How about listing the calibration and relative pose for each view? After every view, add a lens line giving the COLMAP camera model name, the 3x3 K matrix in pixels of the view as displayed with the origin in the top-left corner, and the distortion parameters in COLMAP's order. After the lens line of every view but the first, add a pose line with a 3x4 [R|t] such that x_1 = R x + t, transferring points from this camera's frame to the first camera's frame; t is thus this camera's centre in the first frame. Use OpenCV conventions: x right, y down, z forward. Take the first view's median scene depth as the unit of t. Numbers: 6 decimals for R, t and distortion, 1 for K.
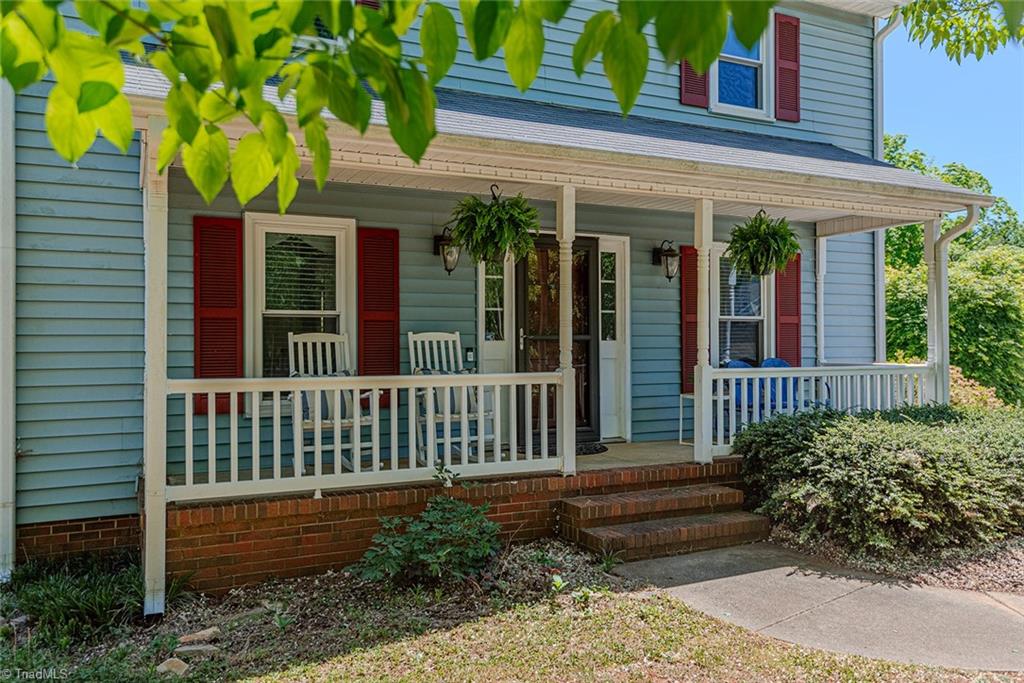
lens RADIAL K [[794.6, 0, 512.0], [0, 794.6, 341.5], [0, 0, 1]] dist [0.007659, 0.006274]
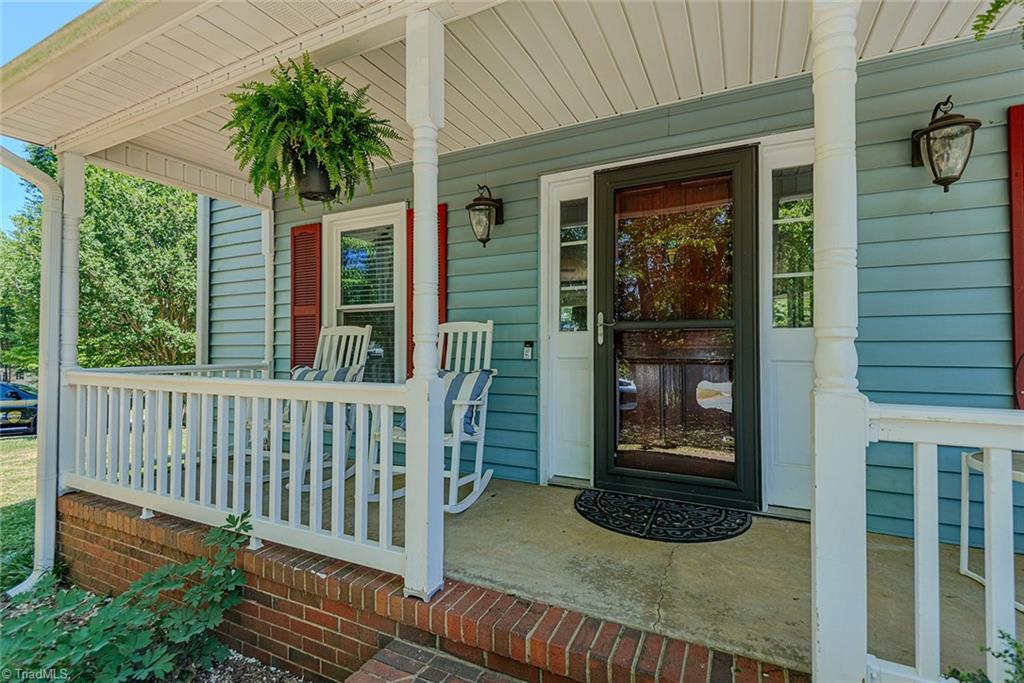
lens RADIAL K [[467.3, 0, 514.6], [0, 467.3, 340.3], [0, 0, 1]] dist [0.032042, -0.020785]
pose [[0.618072, -0.010553, -0.786051, 0.307315], [0.000379, 0.999914, -0.013126, 0.012989], [0.786121, 0.007815, 0.618023, 0.779896]]
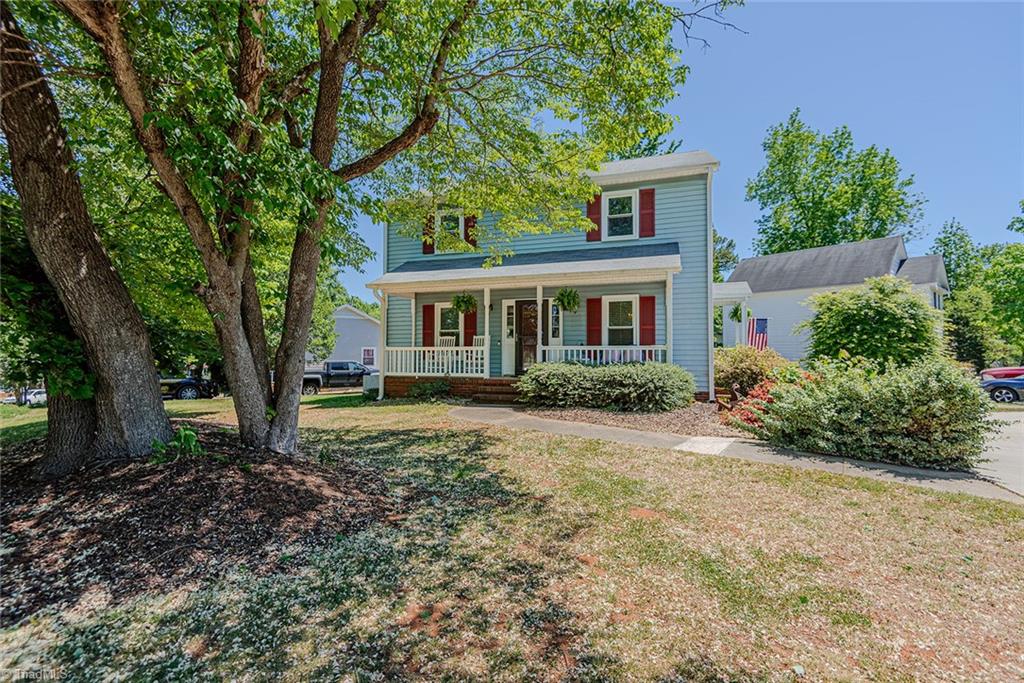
lens RADIAL K [[454.7, 0, 514.9], [0, 454.7, 340.3], [0, 0, 1]] dist [0.016420, -0.000080]
pose [[0.723273, -0.018638, -0.690310, 1.265132], [-0.000679, 0.999616, -0.027701, 0.057853], [0.690562, 0.020504, 0.722983, -0.207138]]
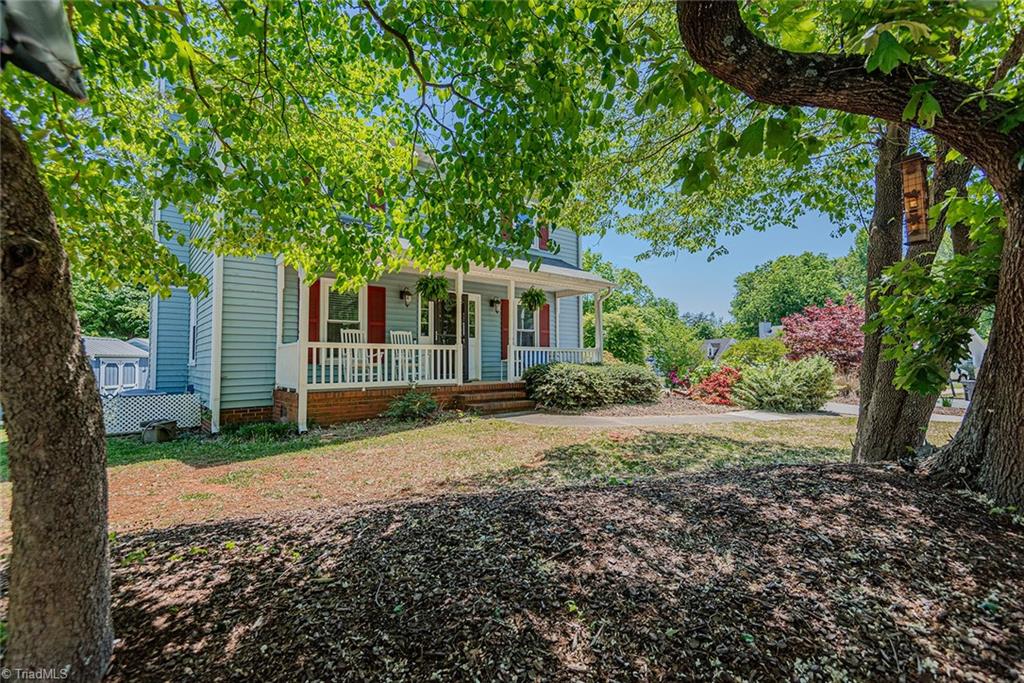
lens RADIAL K [[454.7, 0, 514.9], [0, 454.7, 340.3], [0, 0, 1]] dist [0.016420, -0.000080]
pose [[0.969277, 0.010385, 0.245754, -0.105712], [-0.000270, 0.999153, -0.041155, 0.074433], [-0.245973, 0.039824, 0.968458, -0.415749]]
